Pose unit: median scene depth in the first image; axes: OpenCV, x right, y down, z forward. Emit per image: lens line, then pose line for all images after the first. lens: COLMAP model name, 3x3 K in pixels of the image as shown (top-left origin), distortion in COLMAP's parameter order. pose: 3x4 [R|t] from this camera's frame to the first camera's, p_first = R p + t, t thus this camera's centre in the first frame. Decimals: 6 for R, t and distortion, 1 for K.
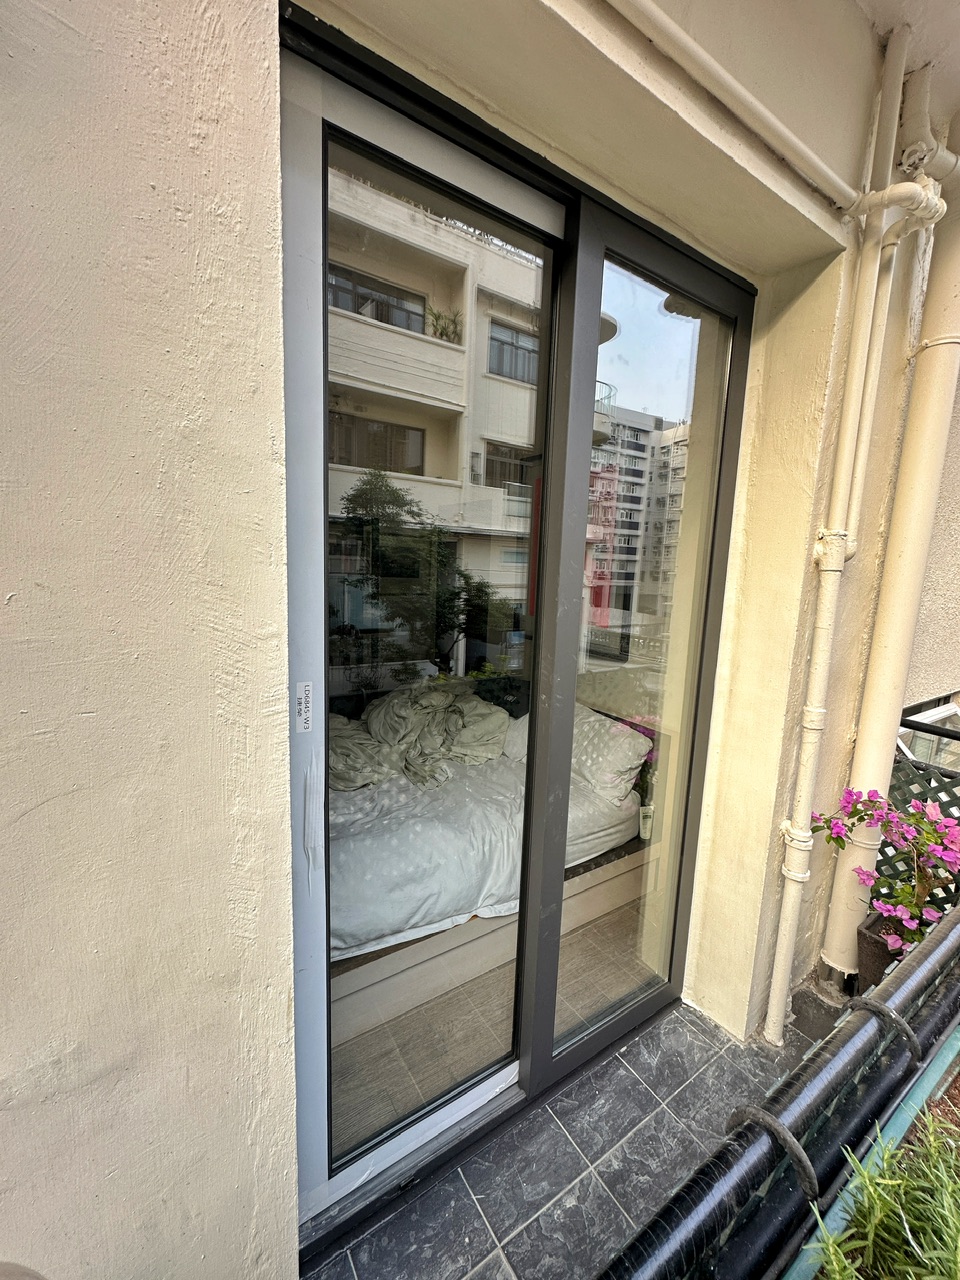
lens RADIAL K [[515.1, 0, 480.7], [0, 515.1, 633.8], [0, 0, 1]] dist [-0.000271, -0.000109]
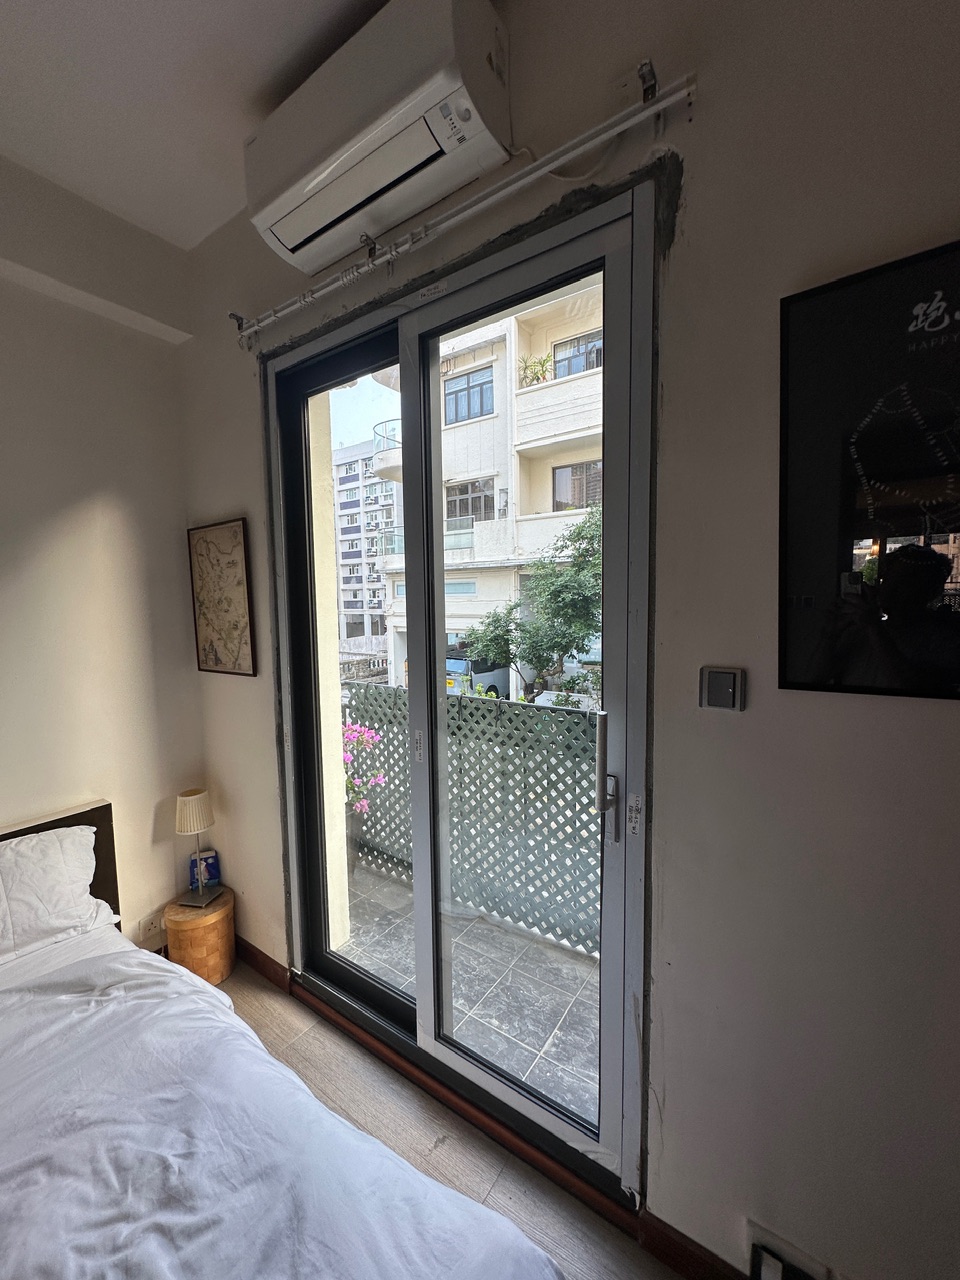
lens RADIAL K [[515.1, 0, 479.2], [0, 515.1, 640.3], [0, 0, 1]] dist [-0.000271, -0.000109]
pose [[-0.368648, -0.119288, 0.921883, -1.058030], [0.144714, 0.972276, 0.183678, -0.236095], [-0.918236, 0.201122, -0.341165, 1.354563]]
